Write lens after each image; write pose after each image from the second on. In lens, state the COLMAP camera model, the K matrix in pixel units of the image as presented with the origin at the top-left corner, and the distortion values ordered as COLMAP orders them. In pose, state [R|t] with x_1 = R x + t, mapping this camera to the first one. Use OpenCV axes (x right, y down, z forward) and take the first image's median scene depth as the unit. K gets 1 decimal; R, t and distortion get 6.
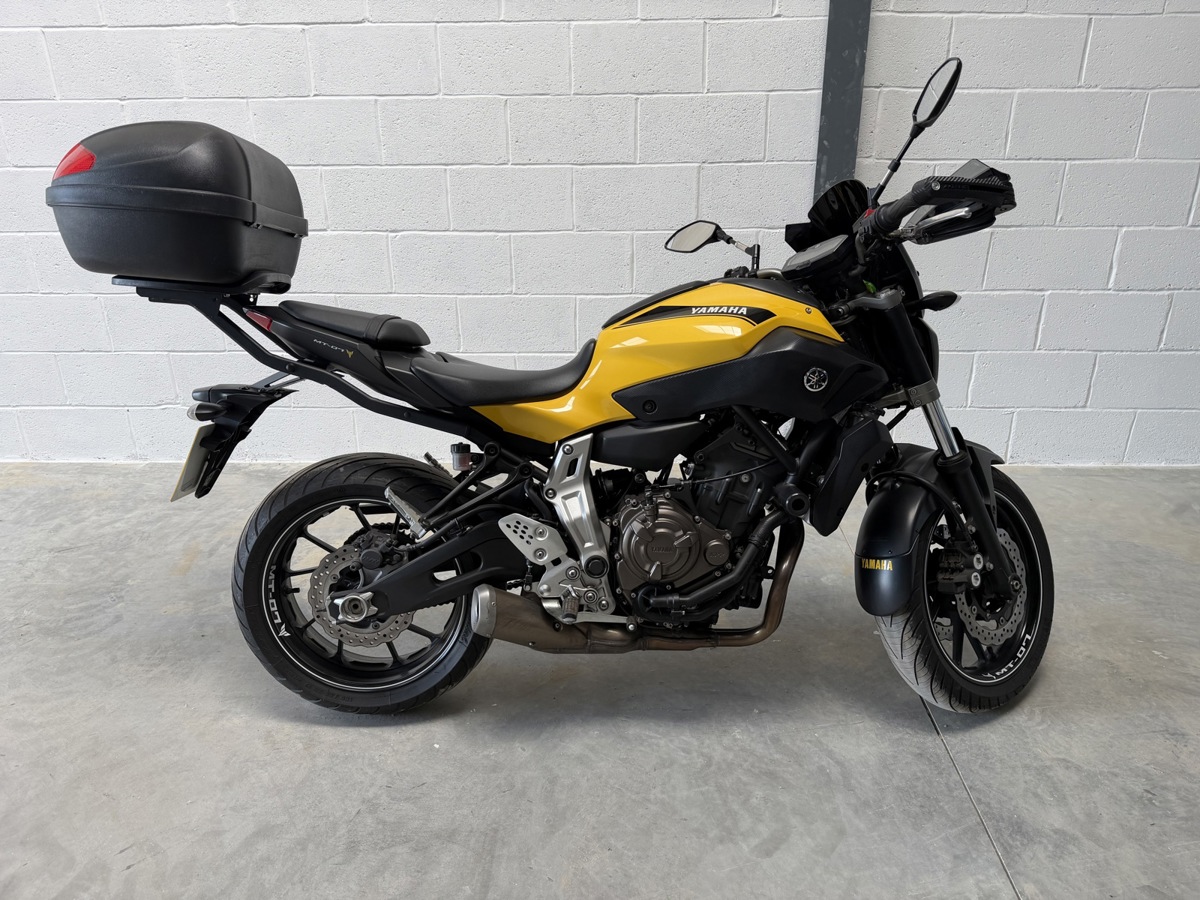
lens RADIAL K [[857.2, 0, 601.6], [0, 857.2, 435.1], [0, 0, 1]] dist [-0.000380, -0.009188]
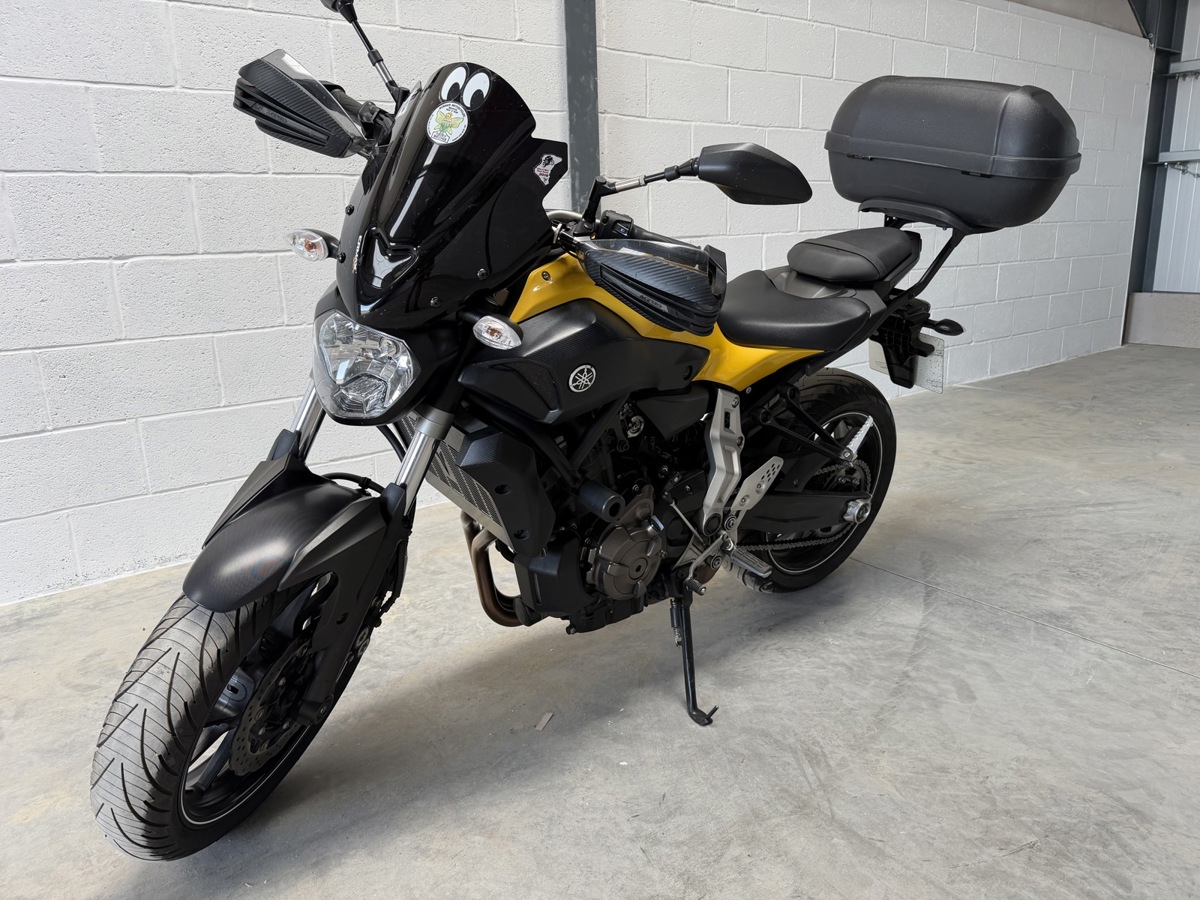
lens RADIAL K [[852.9, 0, 604.8], [0, 852.9, 428.5], [0, 0, 1]] dist [0.018365, -0.033071]
pose [[0.777717, -0.157957, 0.608446, -0.672210], [0.243671, 0.967990, -0.060162, 0.098925], [-0.579466, 0.195050, 0.791312, 0.307091]]
